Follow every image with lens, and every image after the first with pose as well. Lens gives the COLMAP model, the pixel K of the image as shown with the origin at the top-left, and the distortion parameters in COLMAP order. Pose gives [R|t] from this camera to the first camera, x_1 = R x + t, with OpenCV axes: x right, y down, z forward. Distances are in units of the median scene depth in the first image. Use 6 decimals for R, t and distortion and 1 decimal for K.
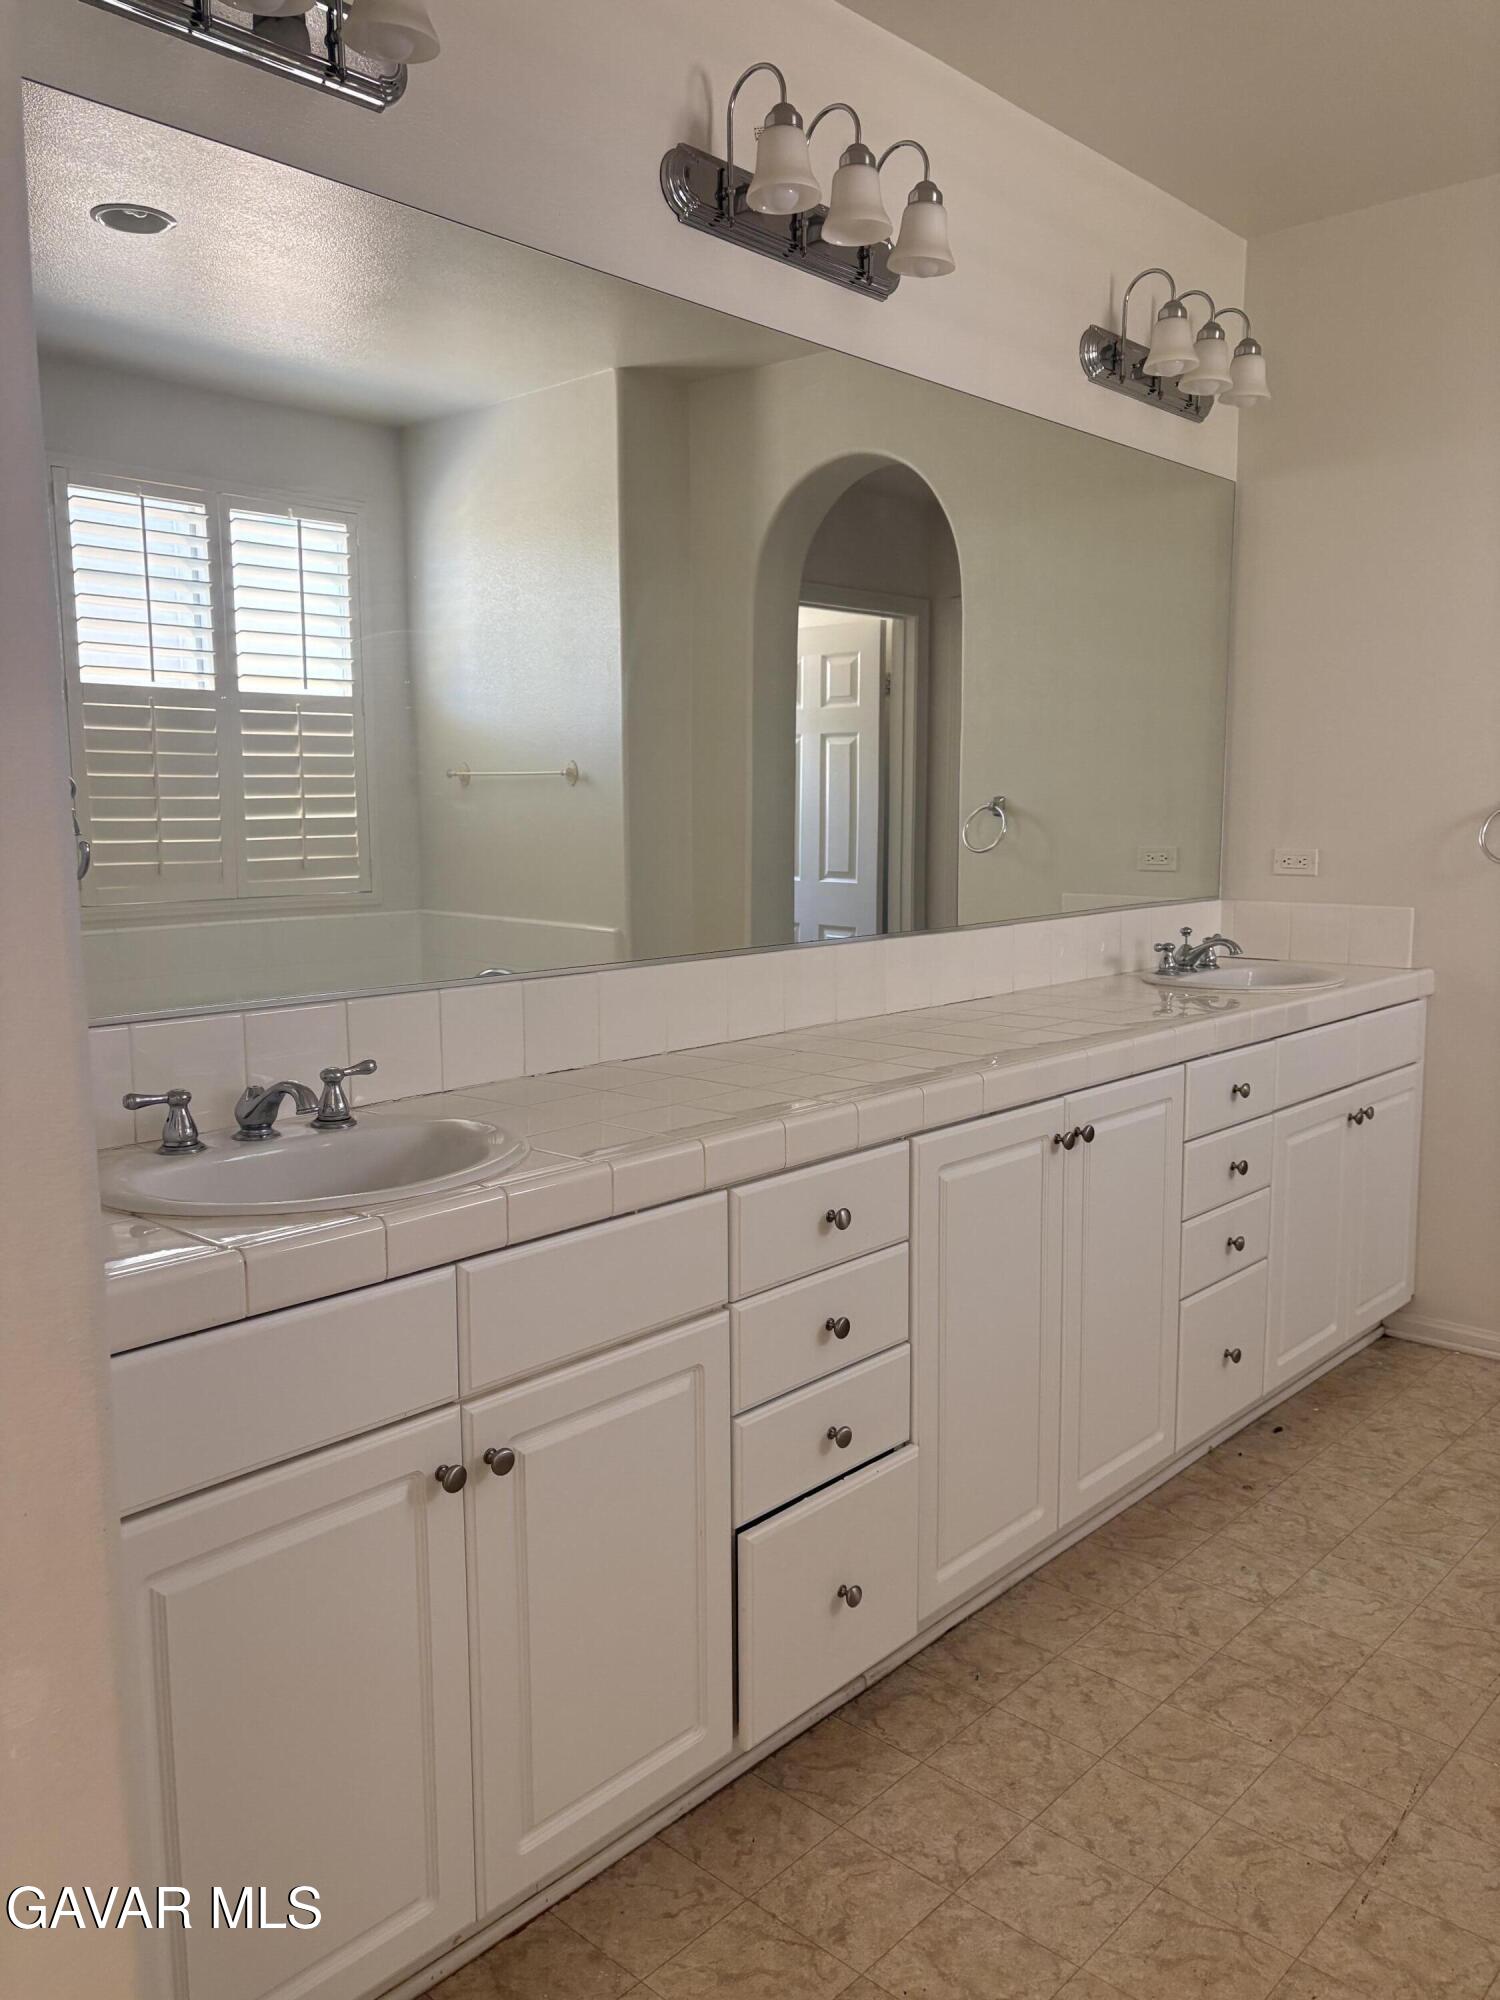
lens RADIAL K [[1489.8, 0, 747.0], [0, 1489.8, 991.9], [0, 0, 1]] dist [0.054429, -0.072844]
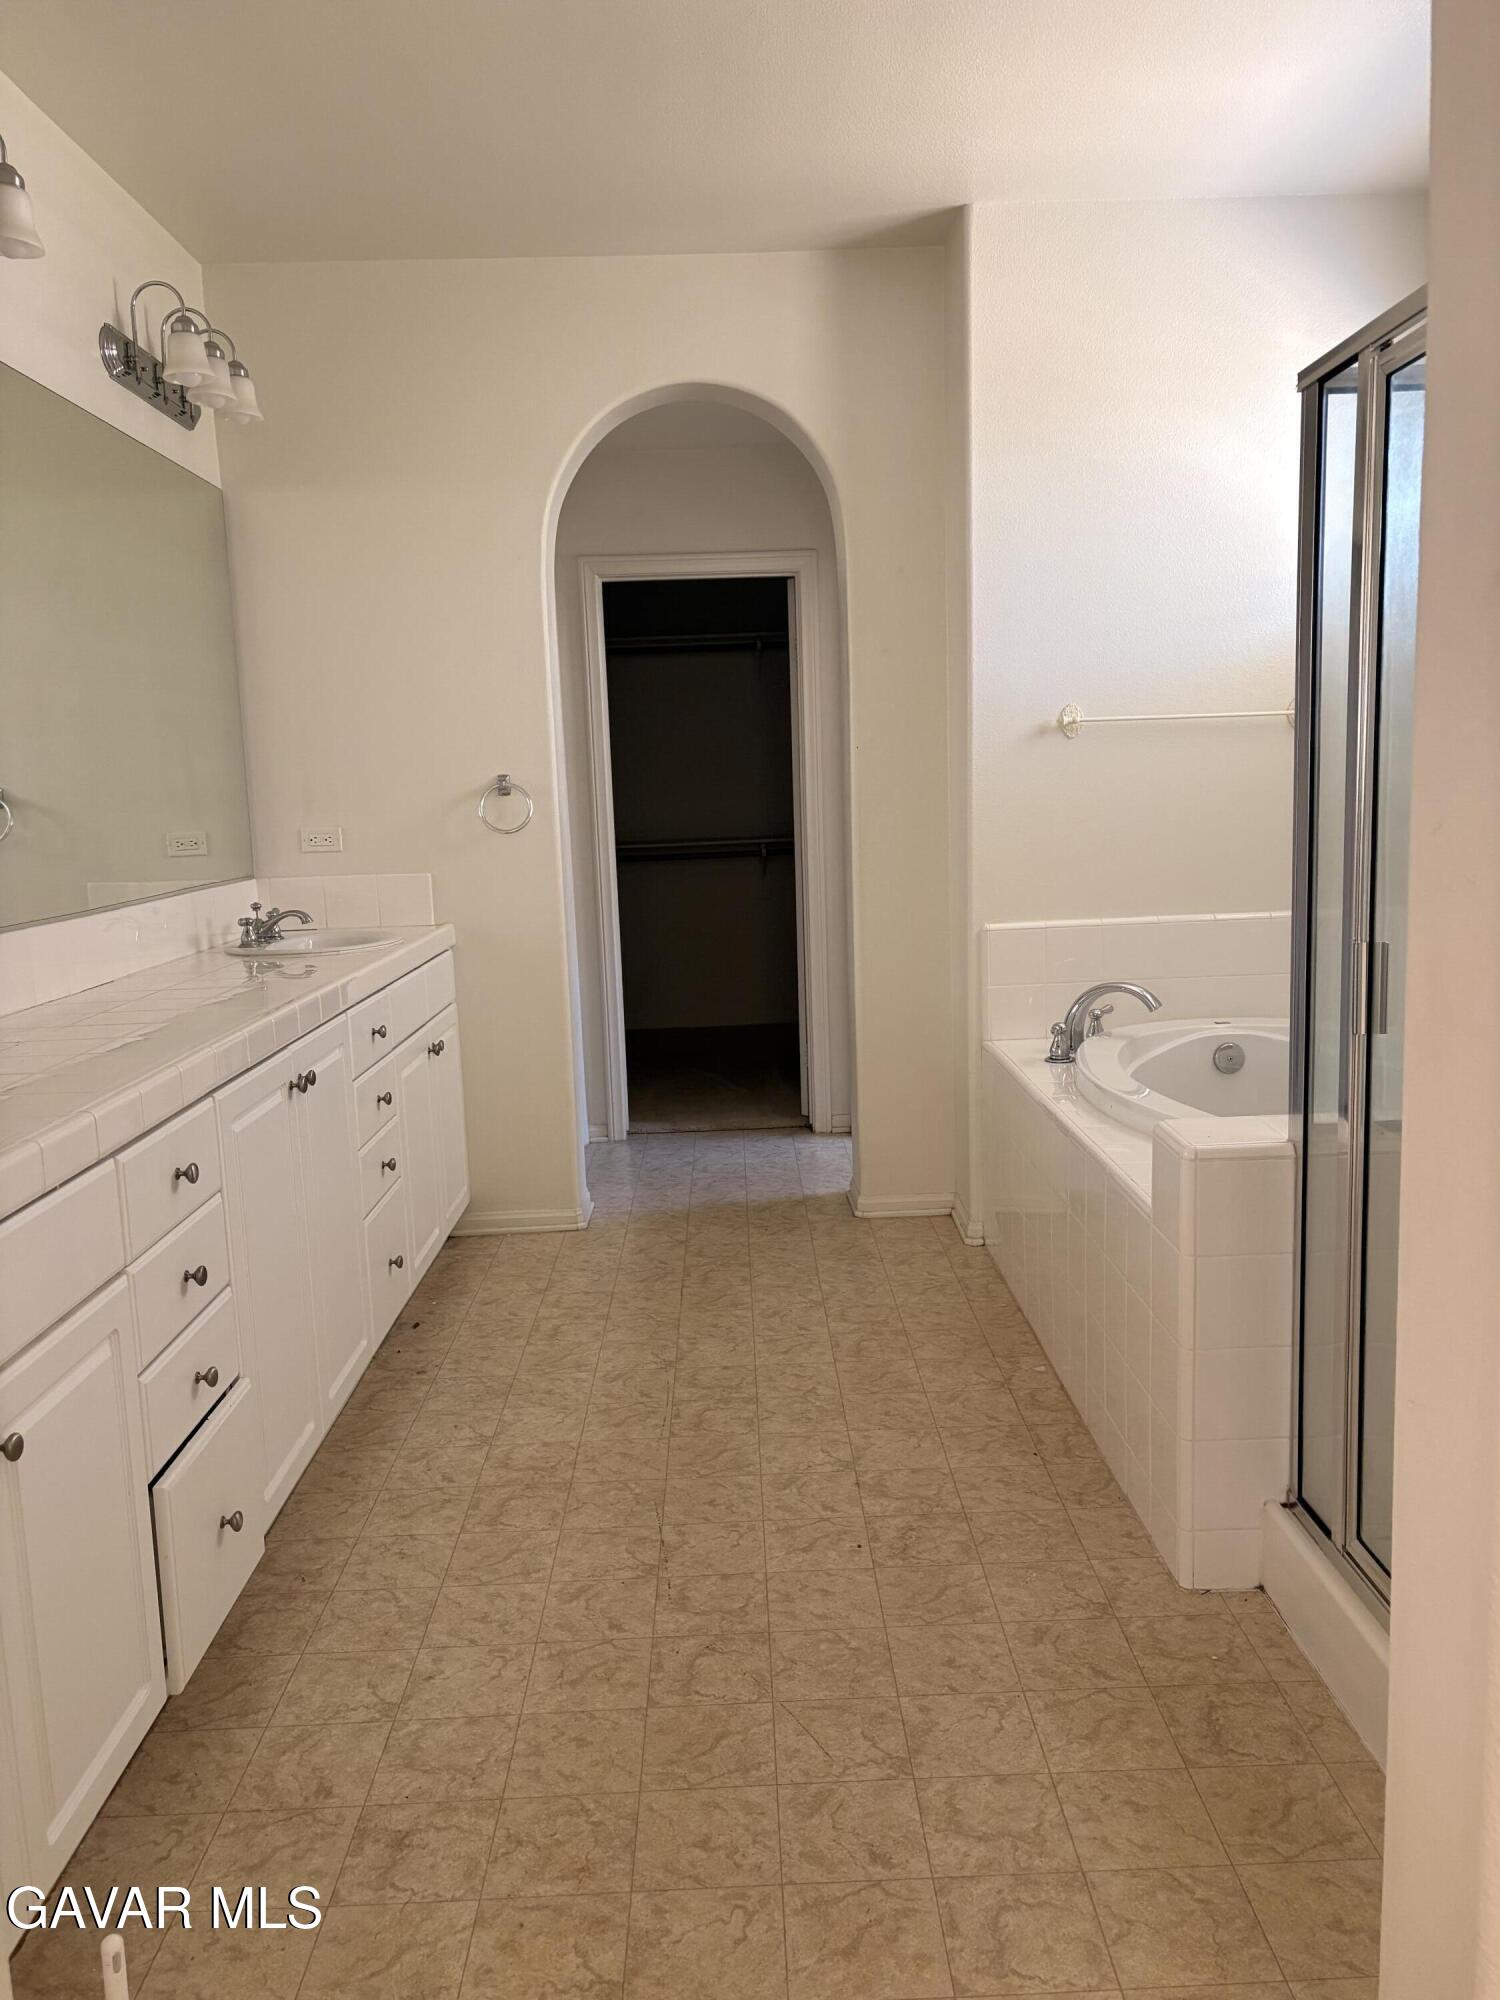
lens RADIAL K [[1521.8, 0, 750.0], [0, 1521.8, 1000.0], [0, 0, 1]] dist [0.008291, -0.037155]
pose [[0.708733, -0.116359, 0.695814, -0.330627], [0.116124, 0.992092, 0.047625, 0.022840], [-0.695854, 0.047047, 0.716641, -0.038155]]
